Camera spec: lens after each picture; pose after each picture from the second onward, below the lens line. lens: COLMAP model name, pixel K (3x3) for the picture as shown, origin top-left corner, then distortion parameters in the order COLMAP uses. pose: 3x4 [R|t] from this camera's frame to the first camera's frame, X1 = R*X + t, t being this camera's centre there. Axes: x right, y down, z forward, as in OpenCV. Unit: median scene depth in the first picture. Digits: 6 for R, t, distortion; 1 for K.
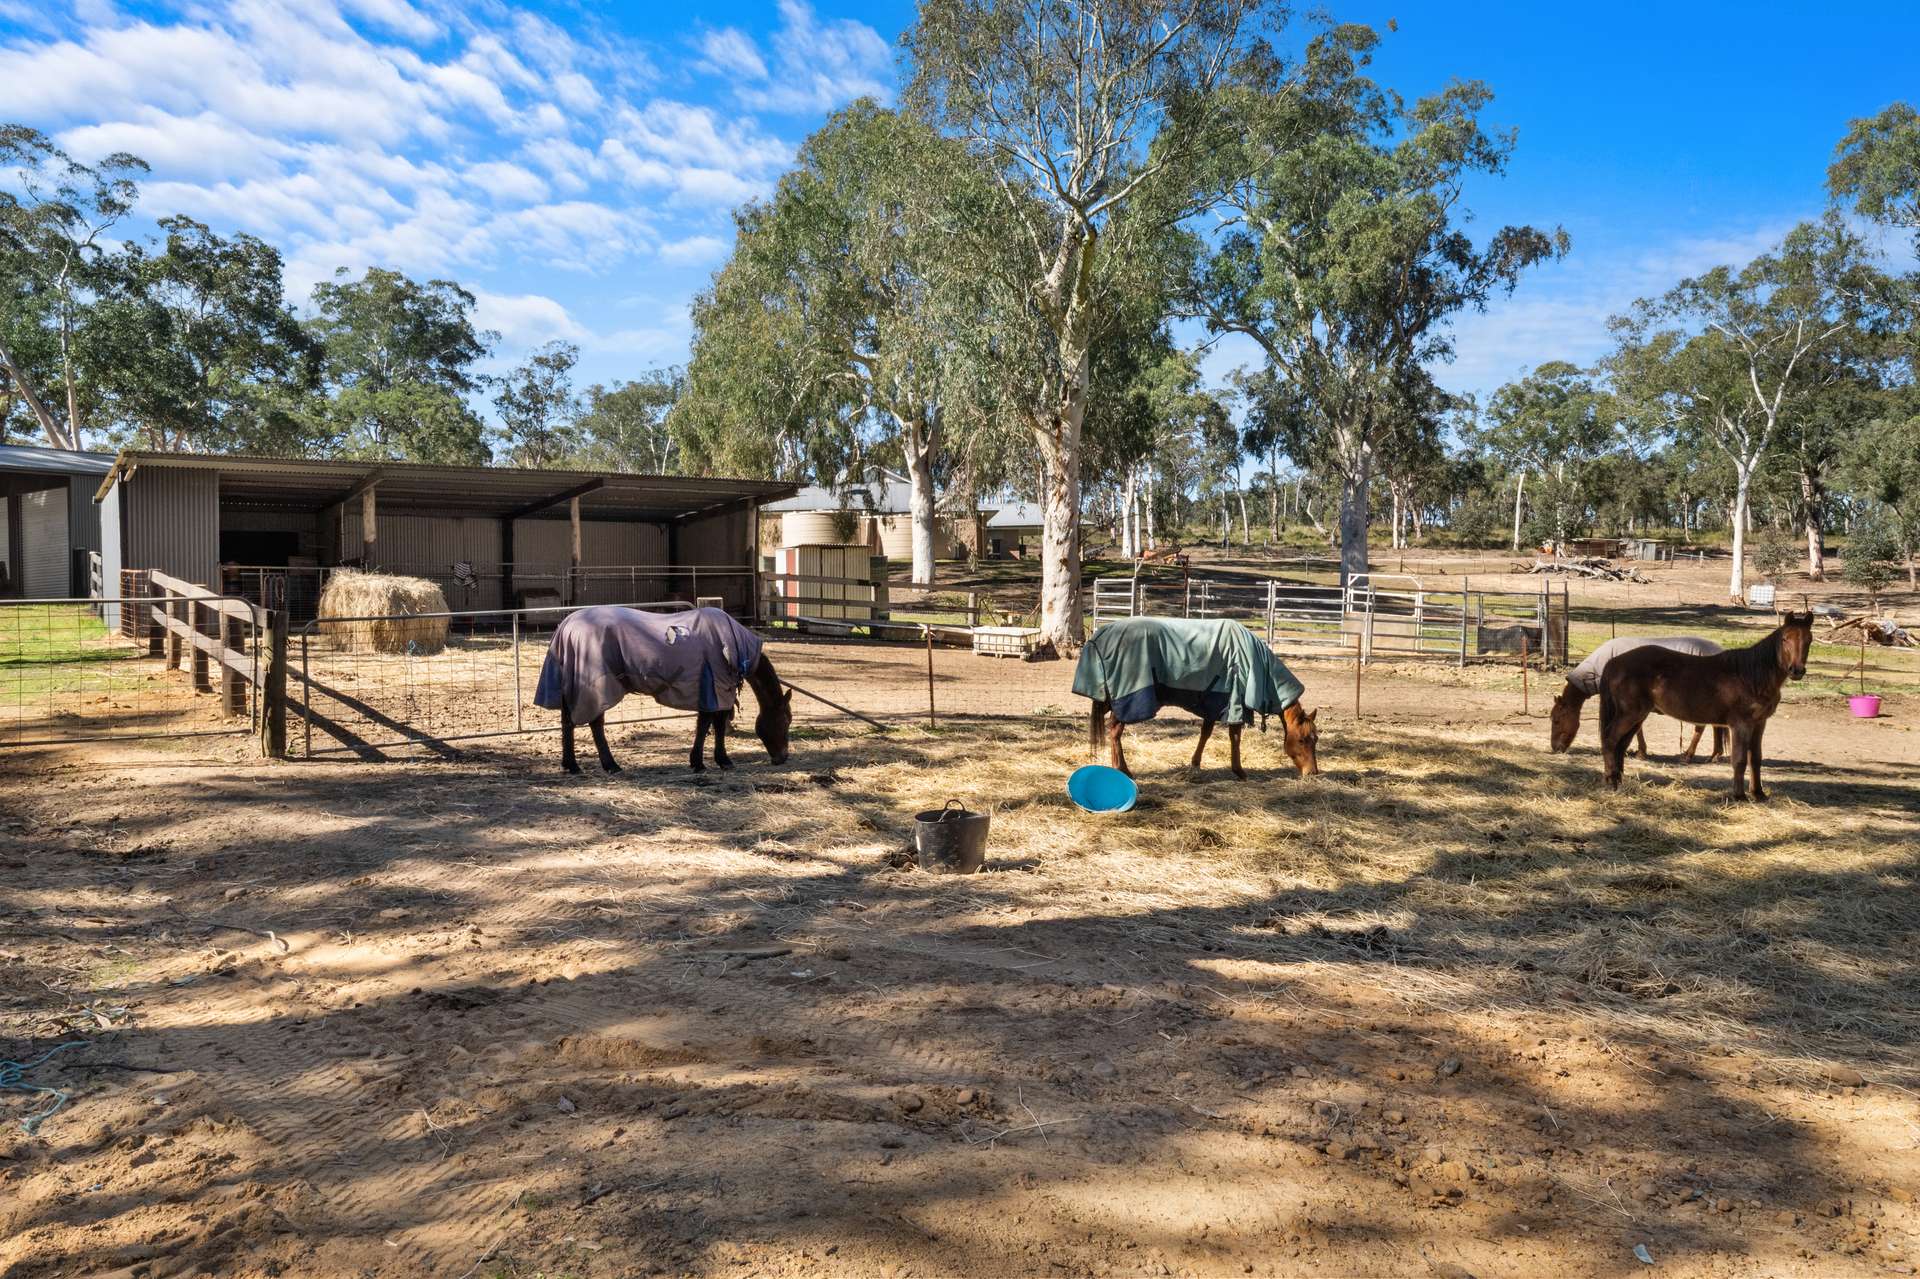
lens RADIAL K [[1367.9, 0, 960.0], [0, 1367.9, 639.5], [0, 0, 1]] dist [-0.004802, 0.005273]
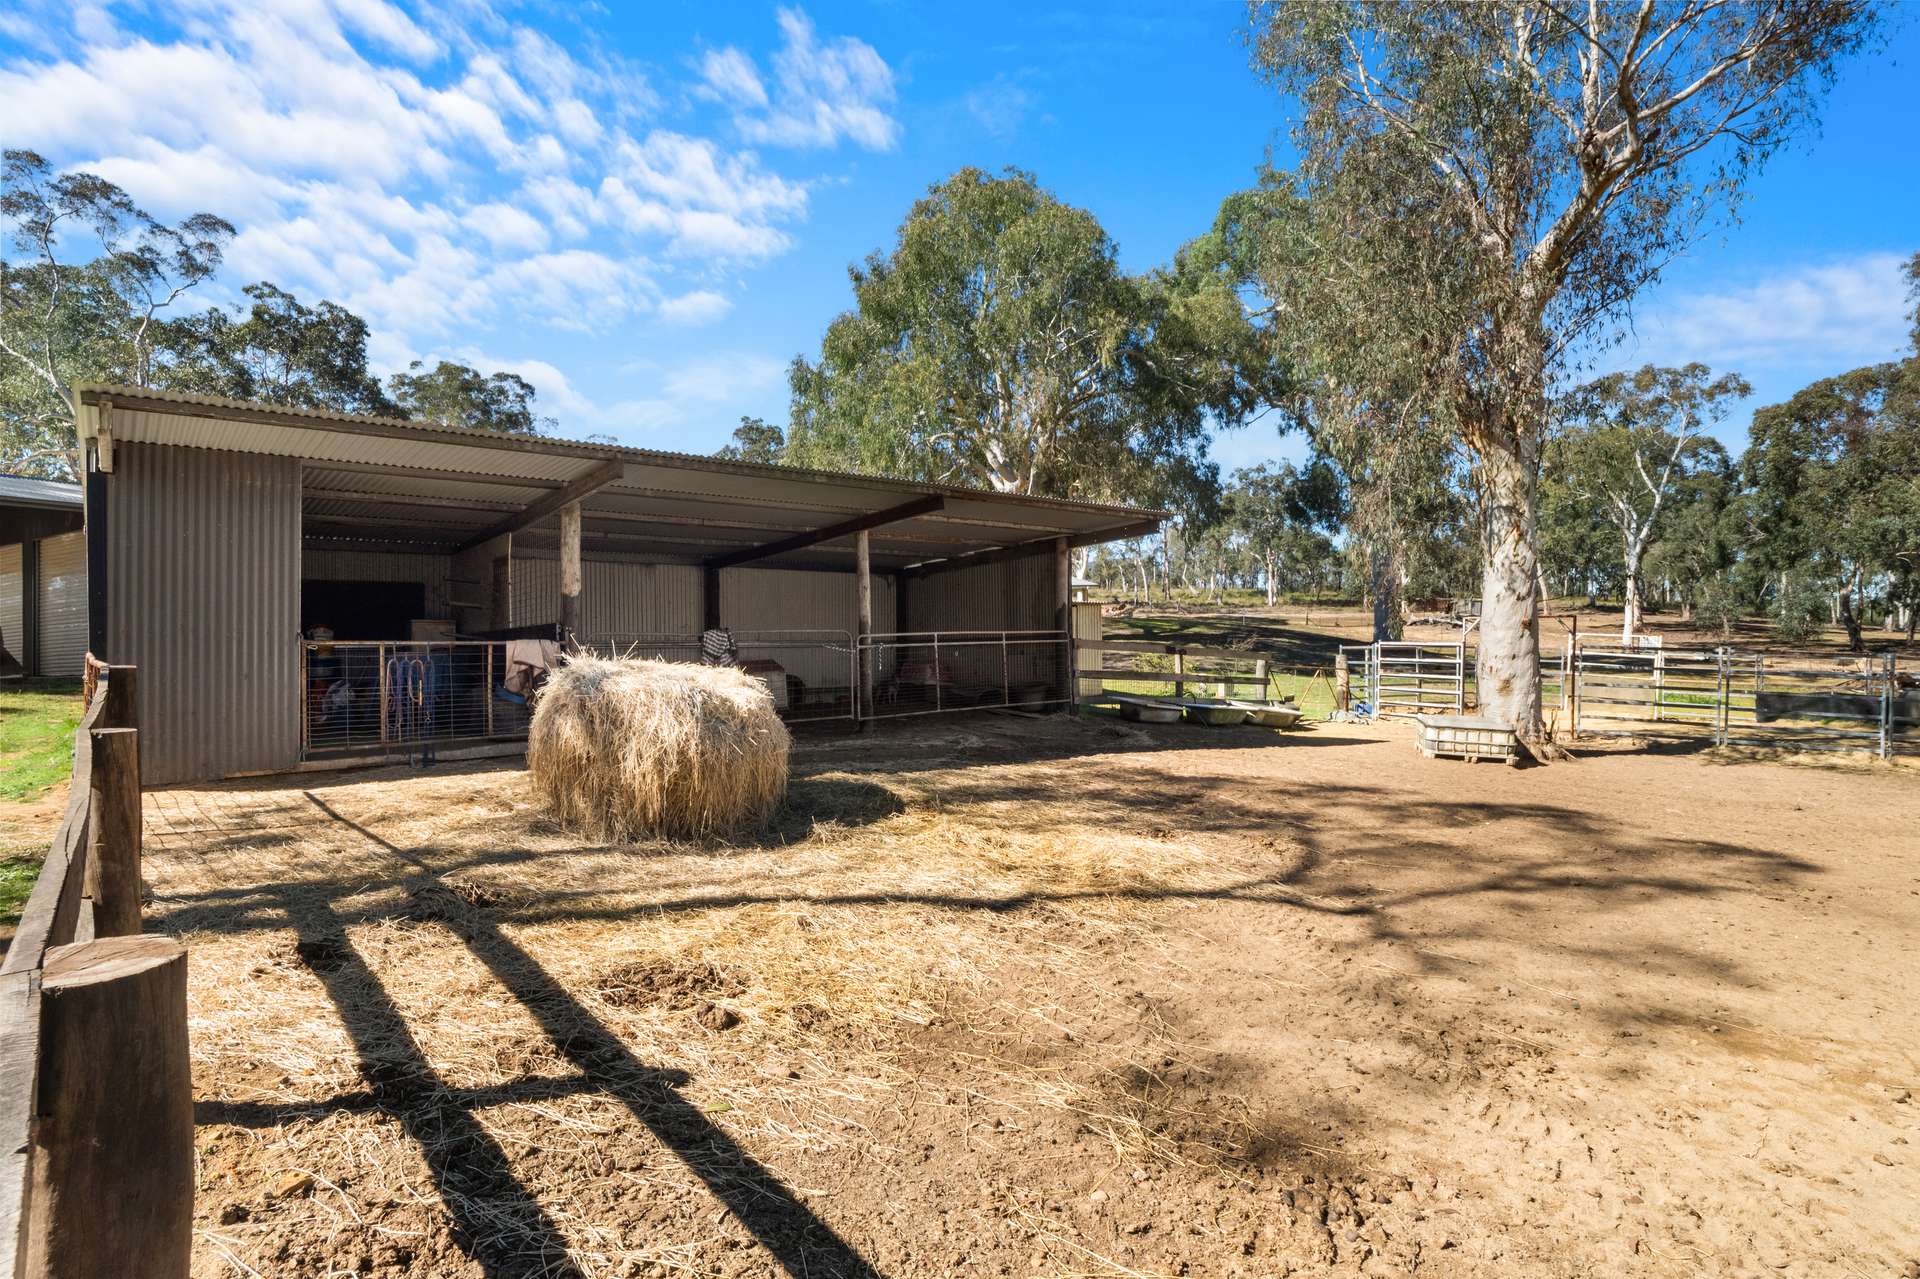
lens RADIAL K [[1011.4, 0, 960.0], [0, 1011.4, 639.5], [0, 0, 1]] dist [0.000766, -0.001243]
pose [[0.996679, -0.004084, 0.081324, -0.113465], [0.006626, 0.999497, -0.031014, -0.014488], [-0.081156, 0.031450, 0.996205, 0.208919]]
